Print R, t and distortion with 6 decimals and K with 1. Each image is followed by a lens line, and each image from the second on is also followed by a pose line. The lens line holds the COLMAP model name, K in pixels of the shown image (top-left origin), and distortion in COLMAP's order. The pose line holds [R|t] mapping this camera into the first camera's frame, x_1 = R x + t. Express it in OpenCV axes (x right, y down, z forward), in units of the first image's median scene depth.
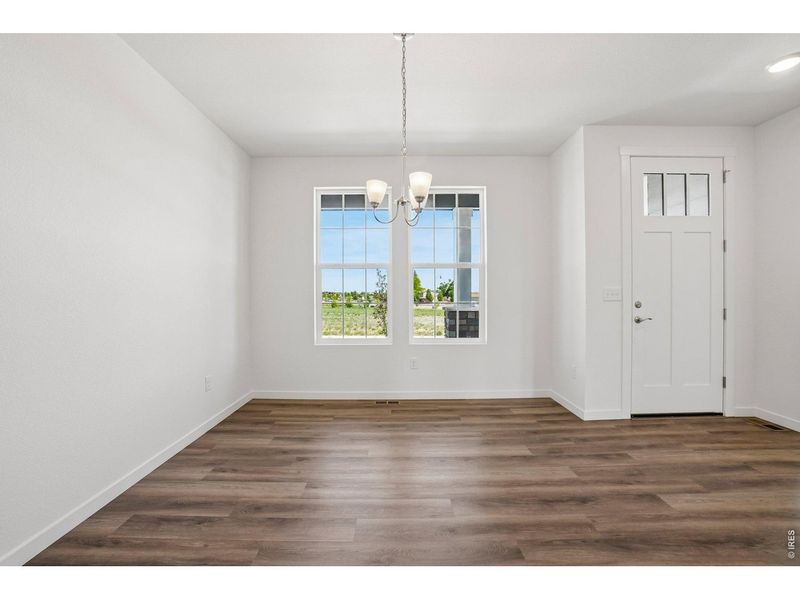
lens RADIAL K [[356.5, 0, 398.1], [0, 356.5, 295.6], [0, 0, 1]] dist [0.001101, 0.000581]
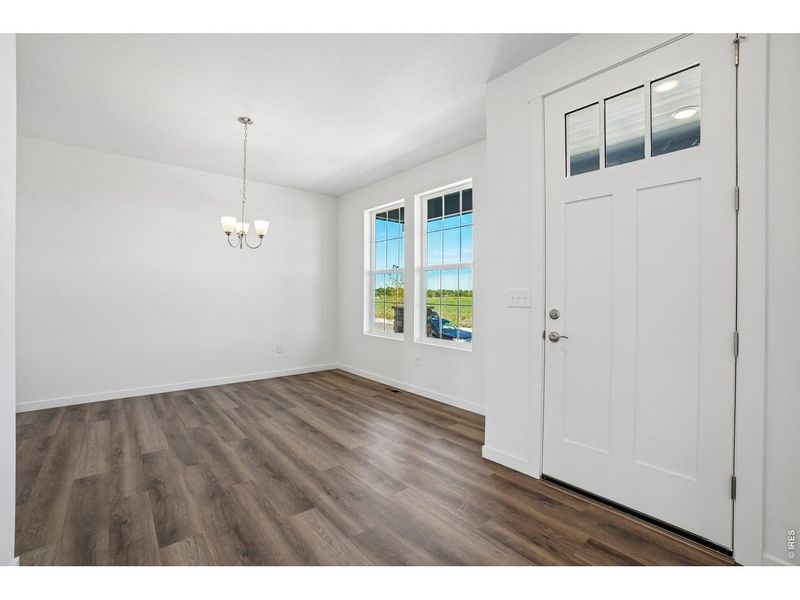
lens RADIAL K [[356.5, 0, 398.1], [0, 356.5, 295.6], [0, 0, 1]] dist [0.001101, 0.000581]
pose [[0.603741, 0.008775, -0.797133, 1.003003], [-0.006578, 0.999960, 0.006026, -0.010414], [0.797154, 0.001605, 0.603774, 0.372259]]
